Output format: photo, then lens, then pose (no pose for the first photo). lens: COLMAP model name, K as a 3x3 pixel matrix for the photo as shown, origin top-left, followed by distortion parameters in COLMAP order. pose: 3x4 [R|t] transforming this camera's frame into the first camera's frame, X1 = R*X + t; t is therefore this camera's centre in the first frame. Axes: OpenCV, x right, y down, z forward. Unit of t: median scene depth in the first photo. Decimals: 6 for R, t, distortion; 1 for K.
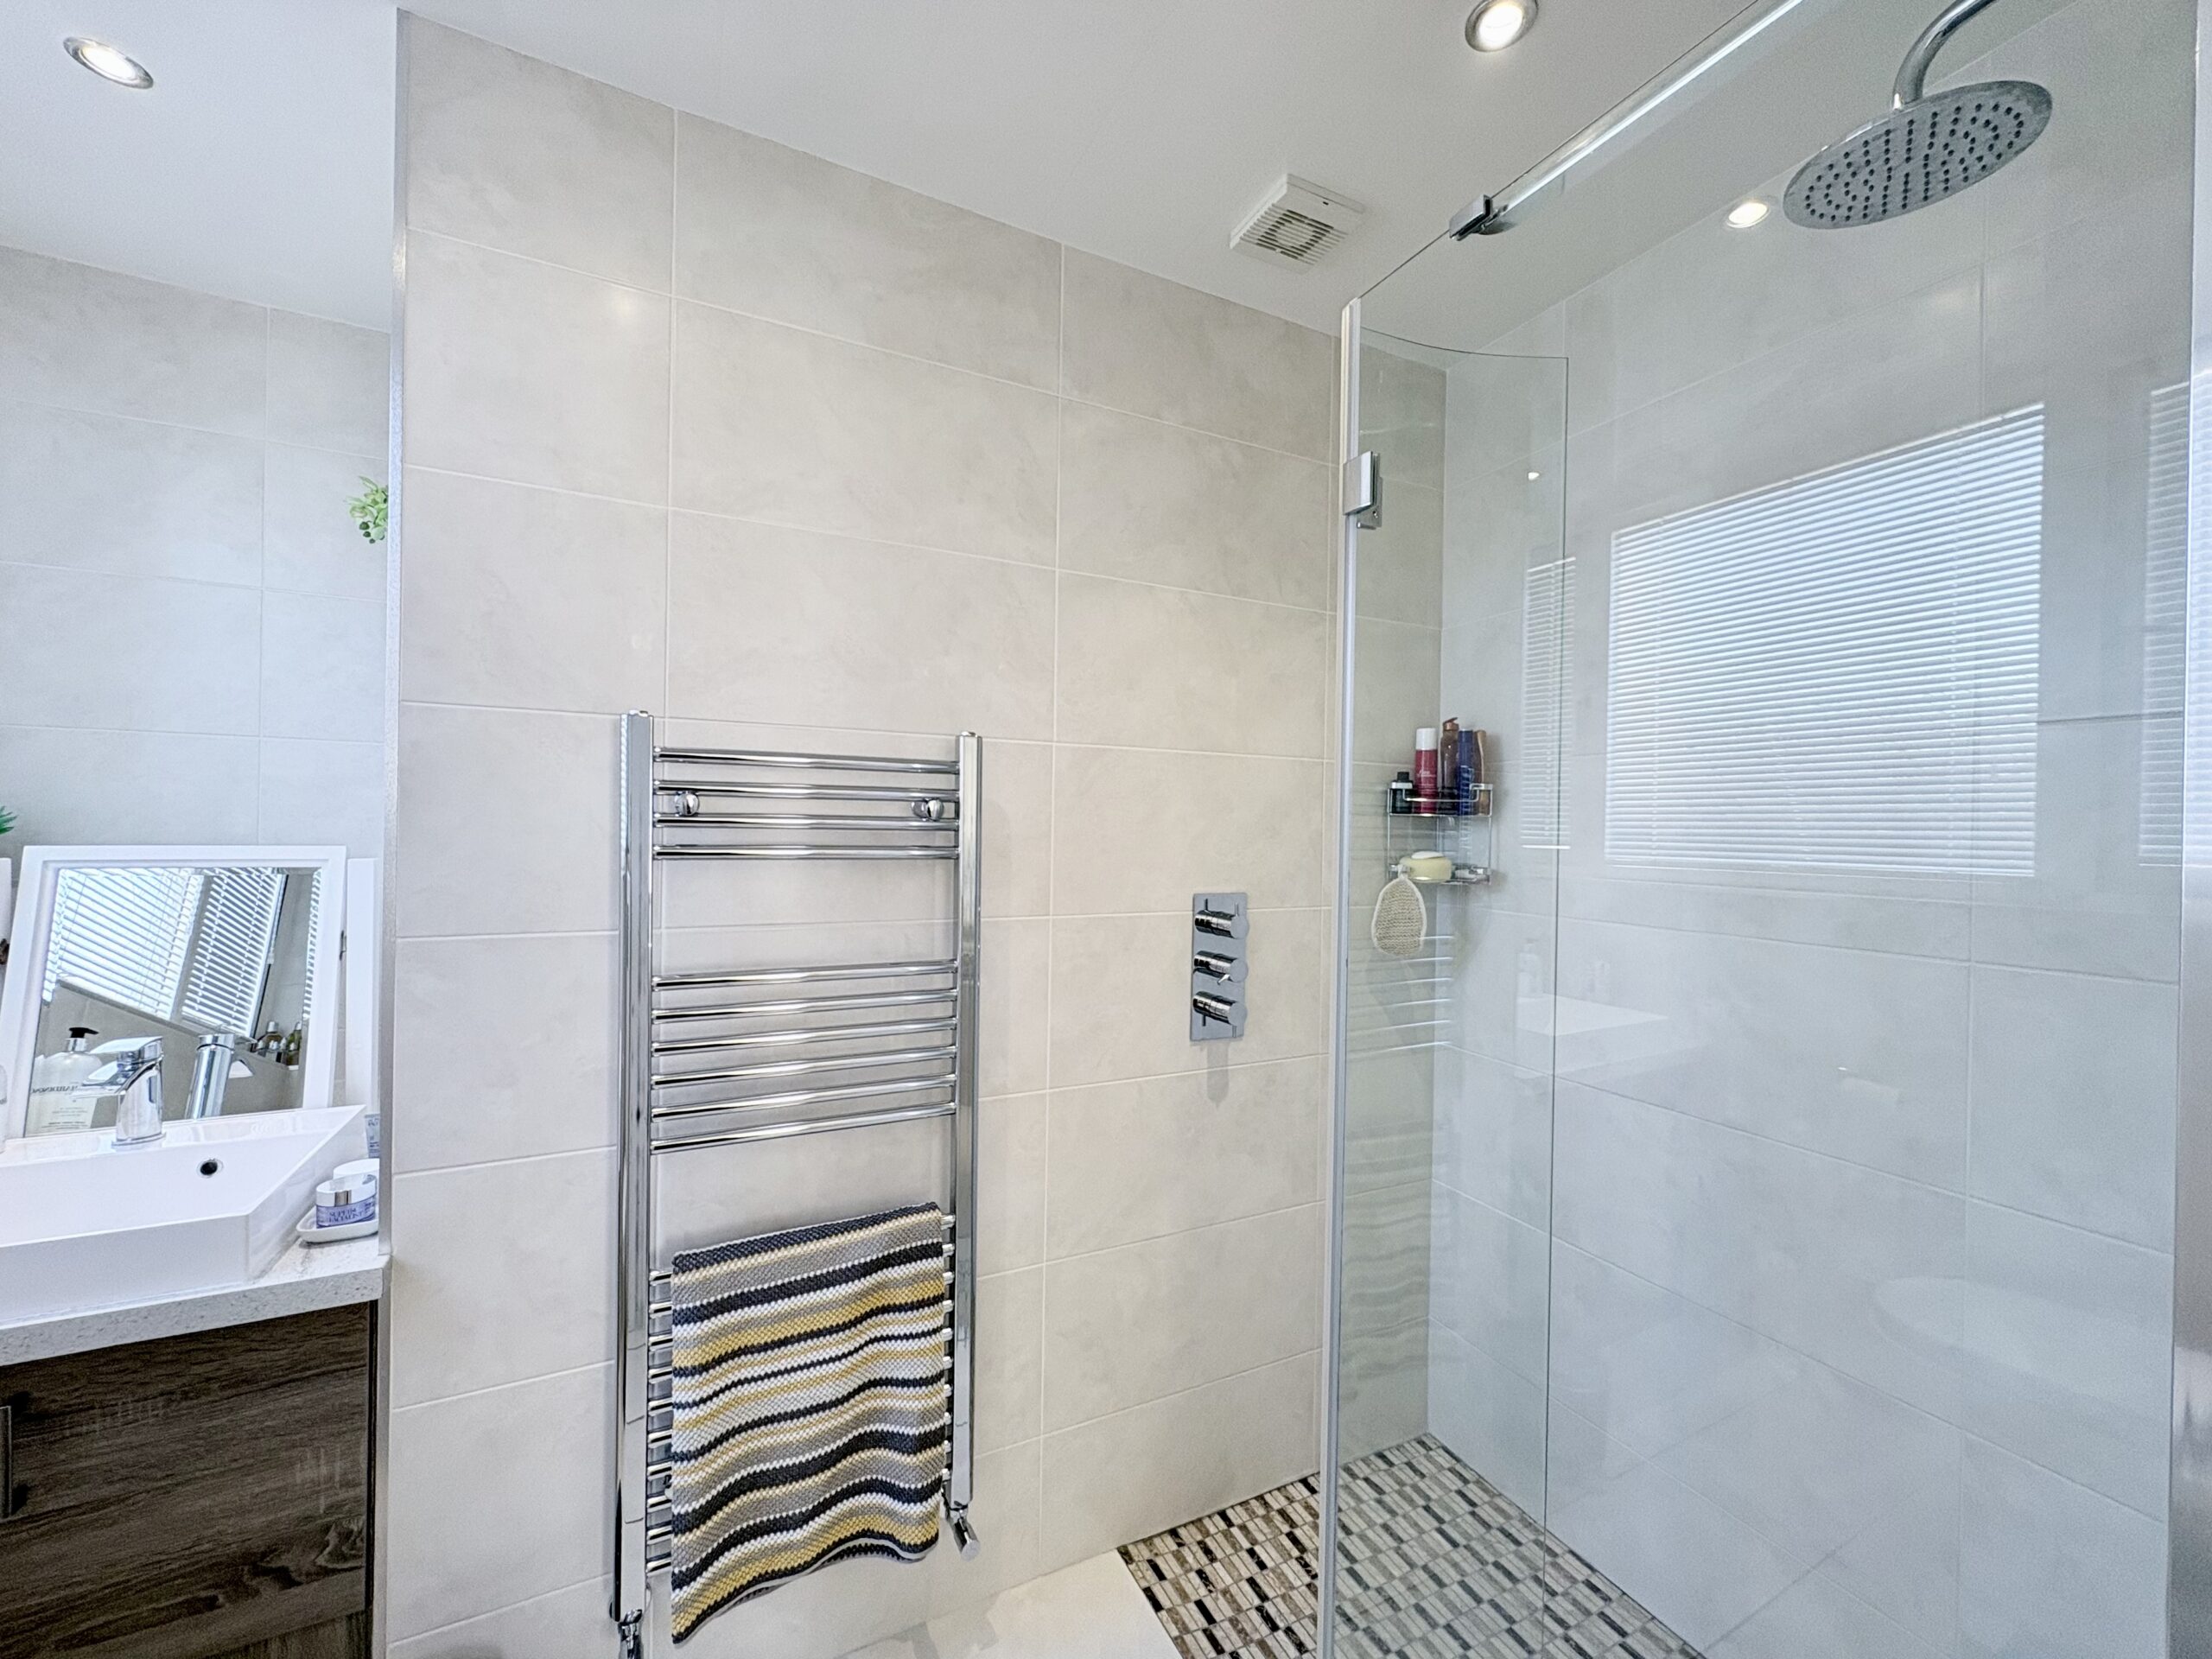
lens RADIAL K [[885.5, 0, 1101.5], [0, 885.5, 830.5], [0, 0, 1]] dist [0.000779, -0.000151]
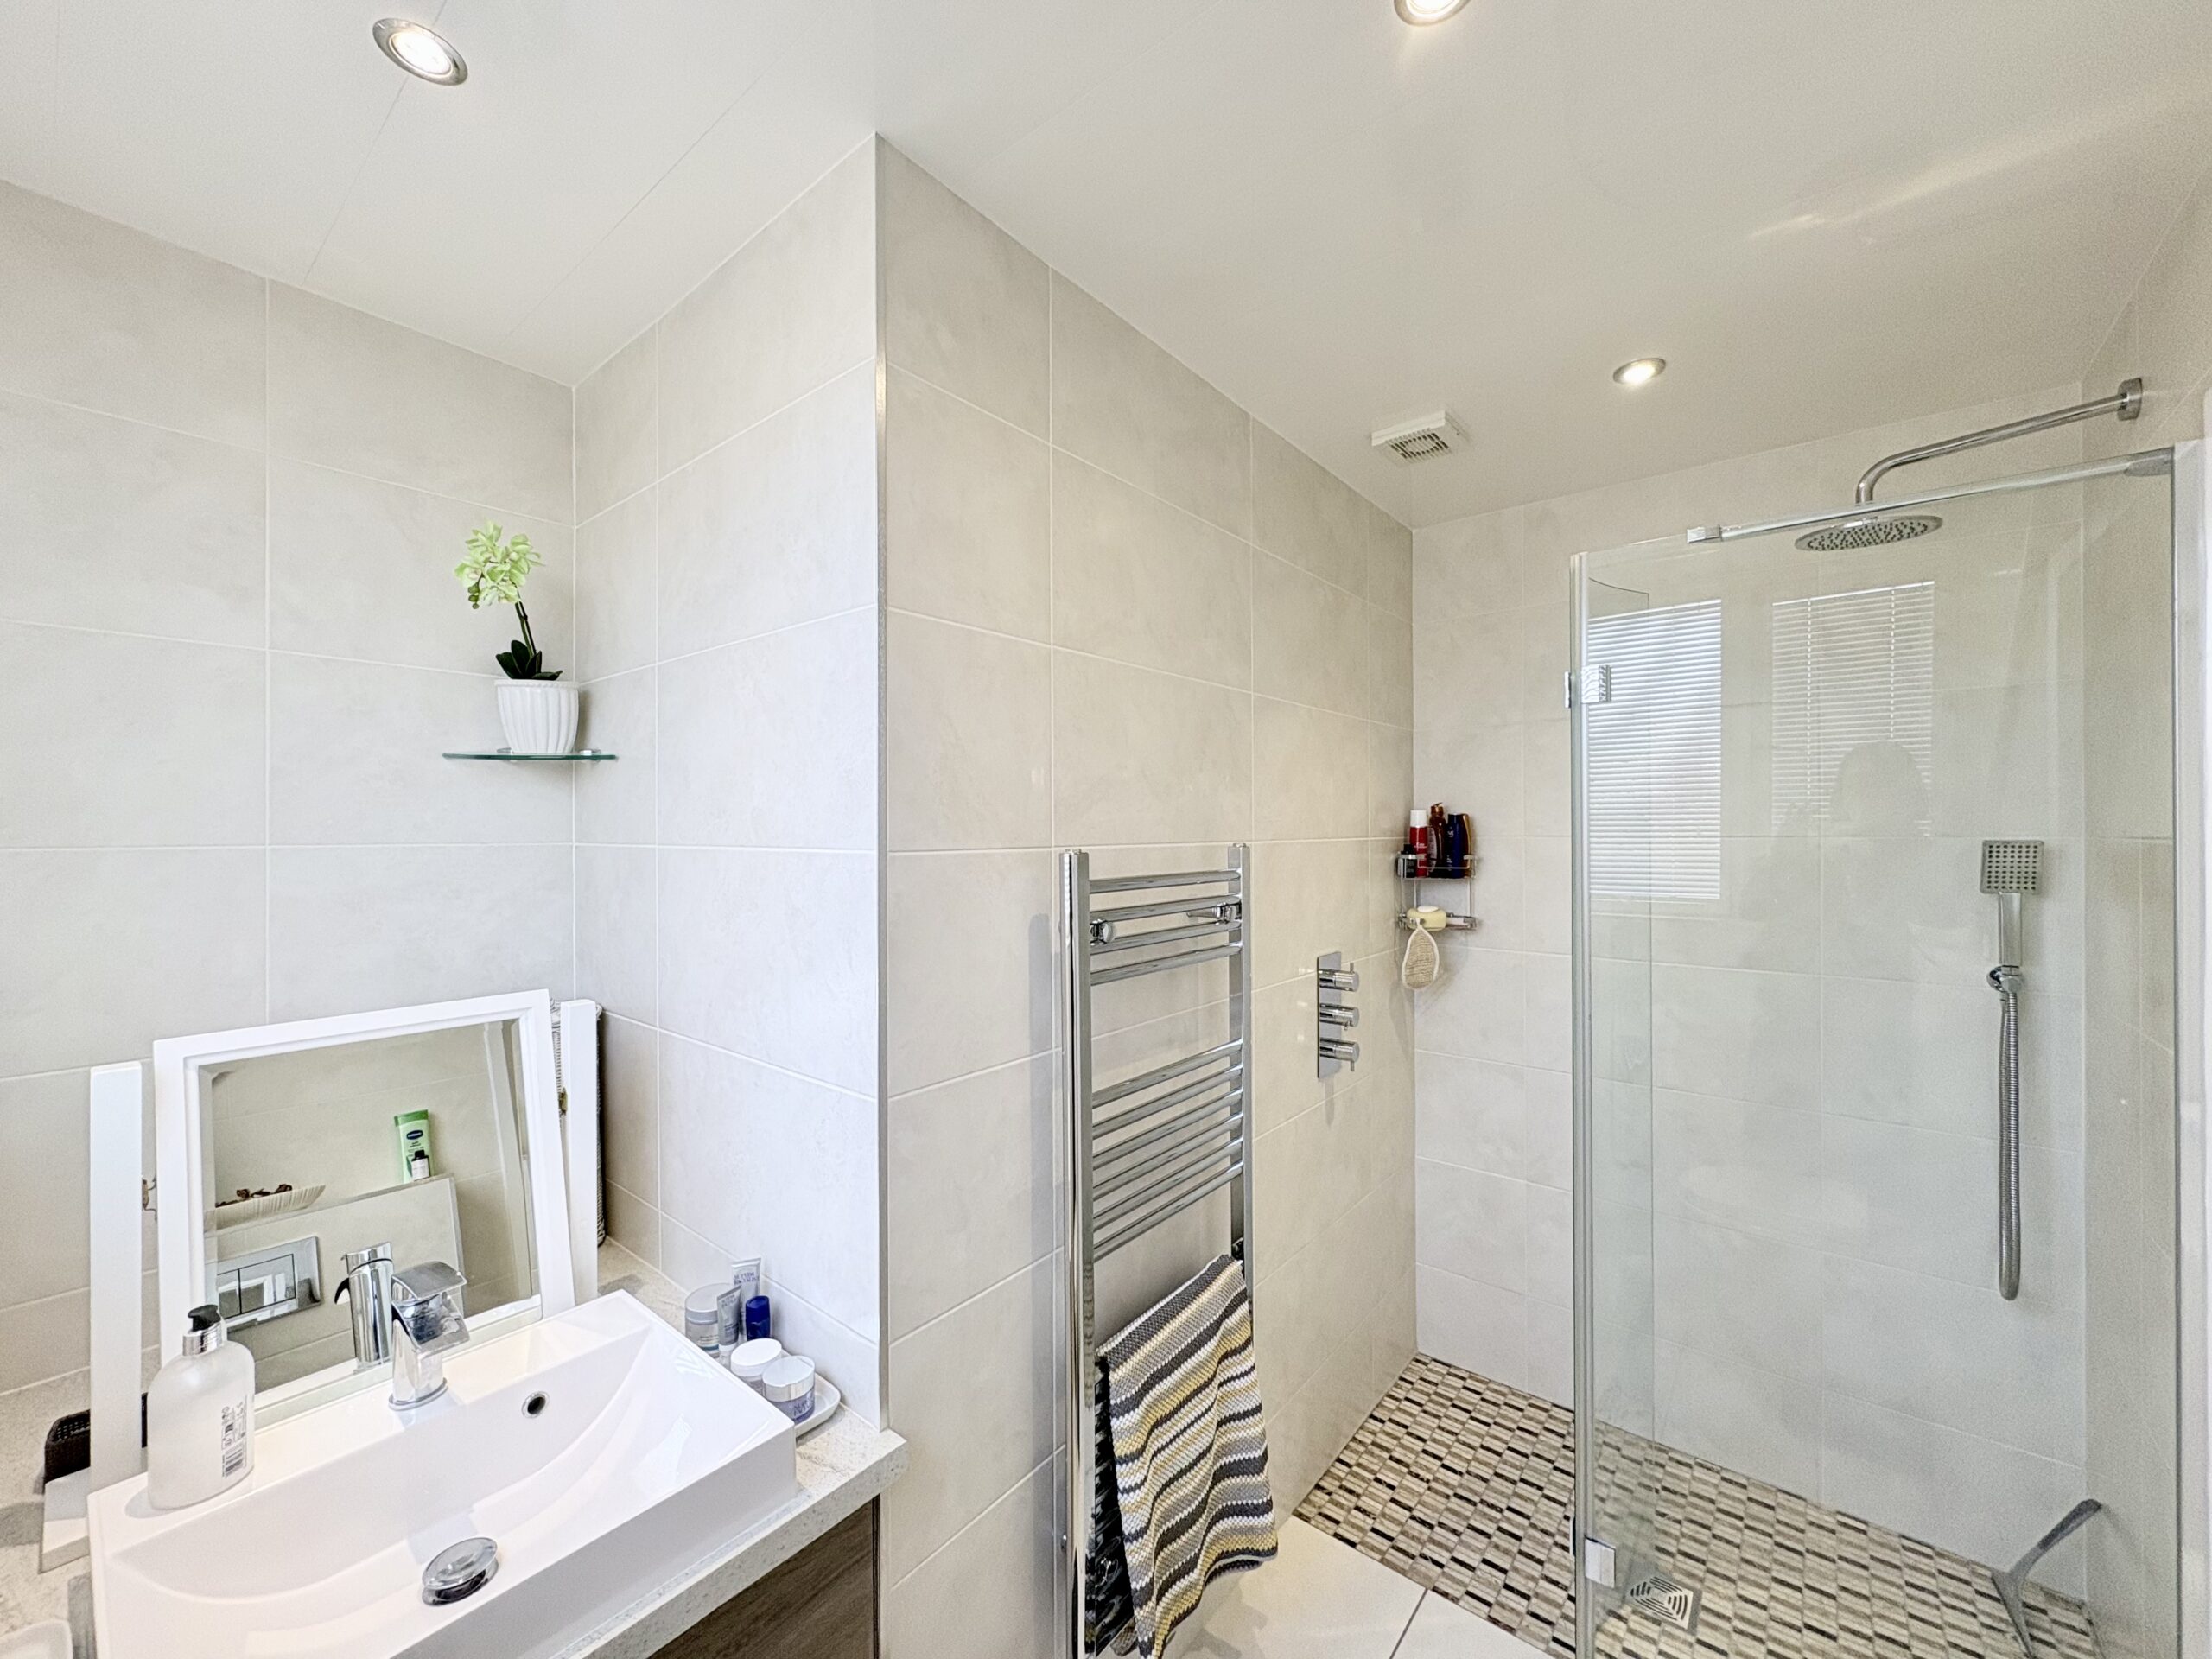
lens RADIAL K [[885.5, 0, 1109.8], [0, 885.5, 828.9], [0, 0, 1]] dist [0.000779, -0.000151]
pose [[0.906571, -0.022618, 0.421448, -0.684628], [0.023612, 0.999717, 0.002860, -0.117291], [-0.421393, 0.007359, 0.906848, 0.018832]]
